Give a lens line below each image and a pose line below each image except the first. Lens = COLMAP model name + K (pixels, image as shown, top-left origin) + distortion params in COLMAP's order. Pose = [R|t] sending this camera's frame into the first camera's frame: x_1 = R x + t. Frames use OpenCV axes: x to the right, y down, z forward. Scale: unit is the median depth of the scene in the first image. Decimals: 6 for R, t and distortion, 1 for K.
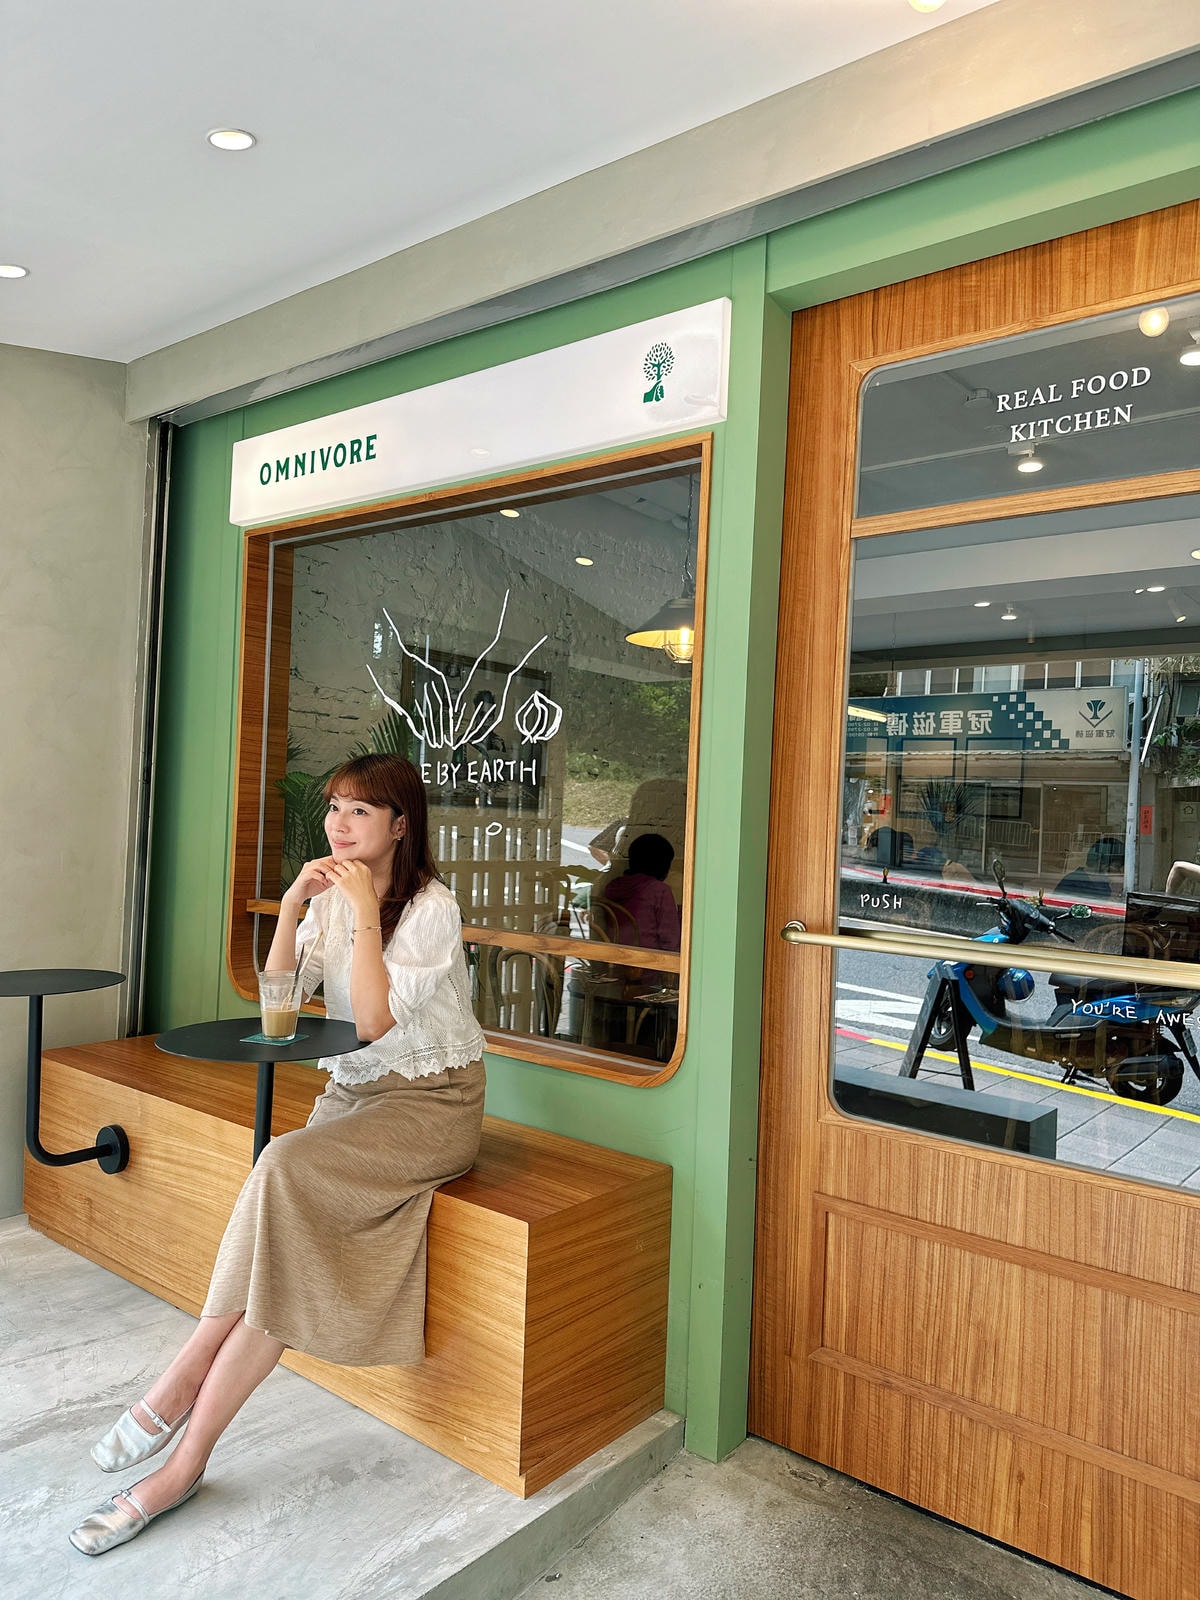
lens RADIAL K [[1133.8, 0, 599.4], [0, 1133.8, 801.4], [0, 0, 1]] dist [-0.001085, 0.000677]
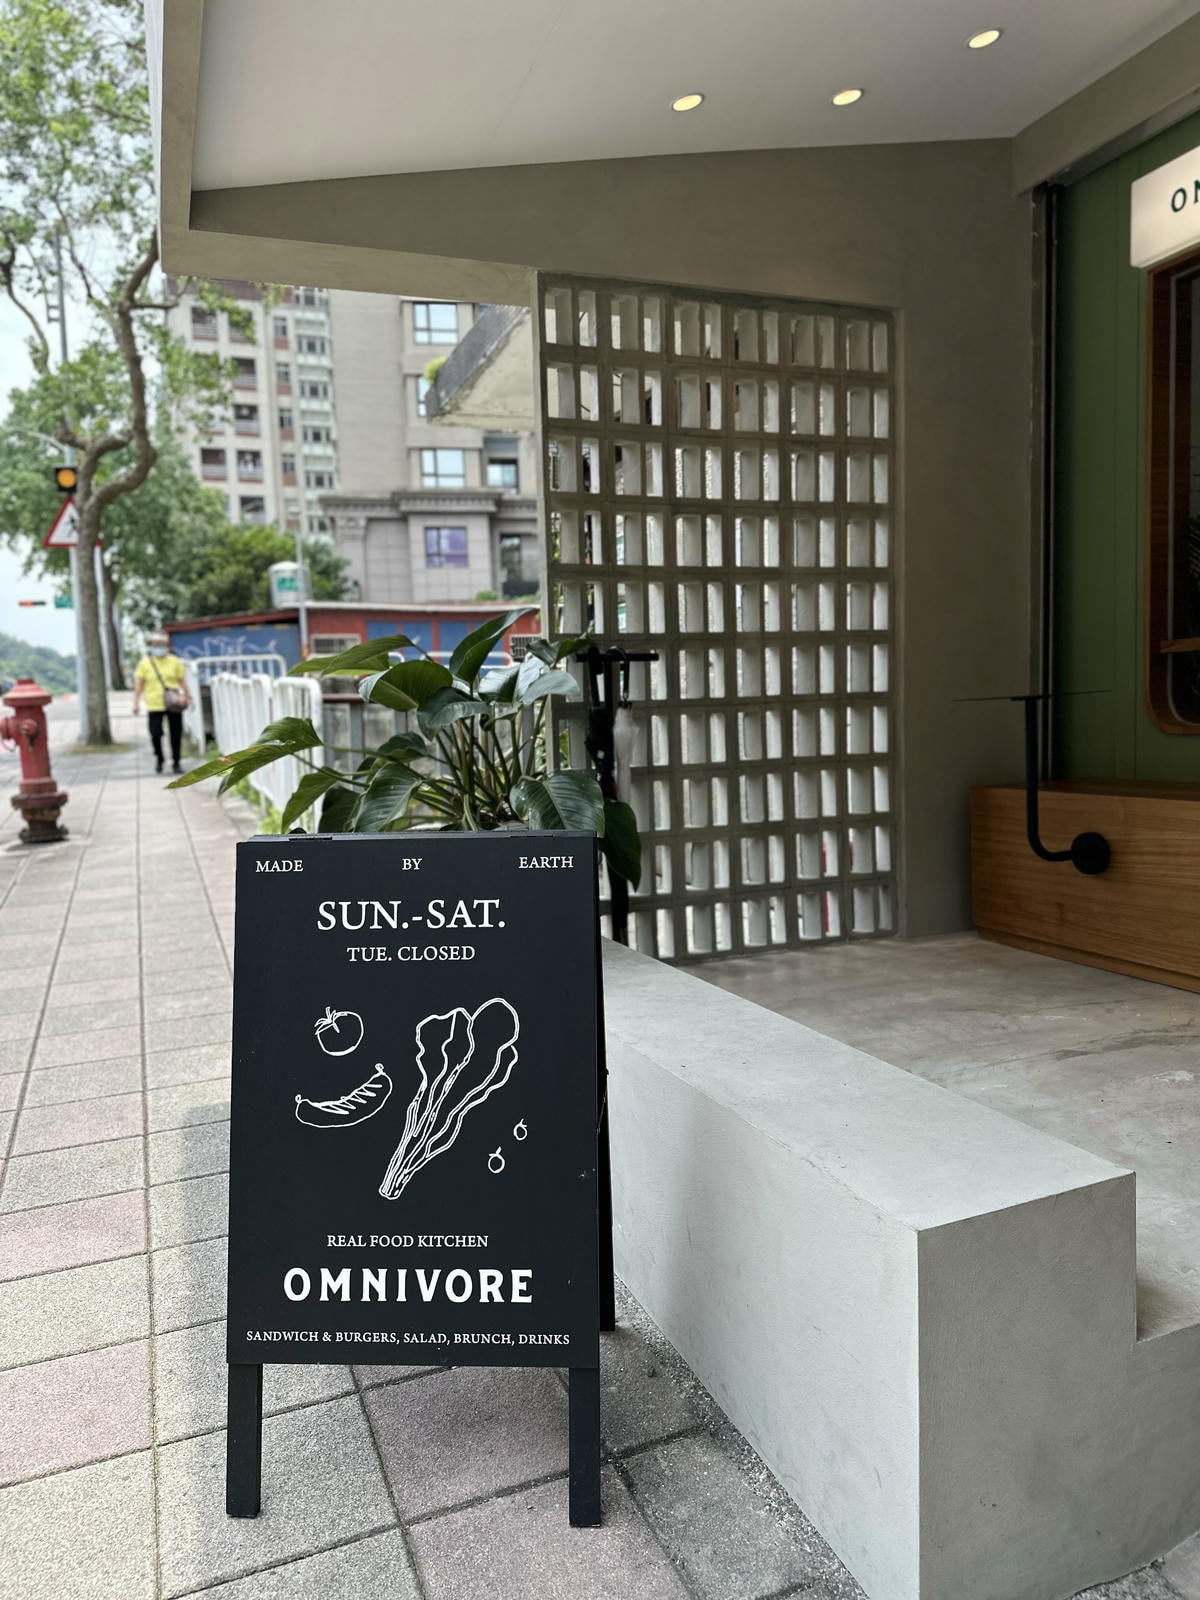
lens RADIAL K [[1133.8, 0, 600.0], [0, 1133.8, 798.5], [0, 0, 1]] dist [-0.001085, 0.000677]
pose [[0.864610, -0.032822, -0.501371, -0.276837], [0.078379, 0.994459, 0.070063, 0.134460], [0.496293, -0.099874, 0.862391, -0.175307]]
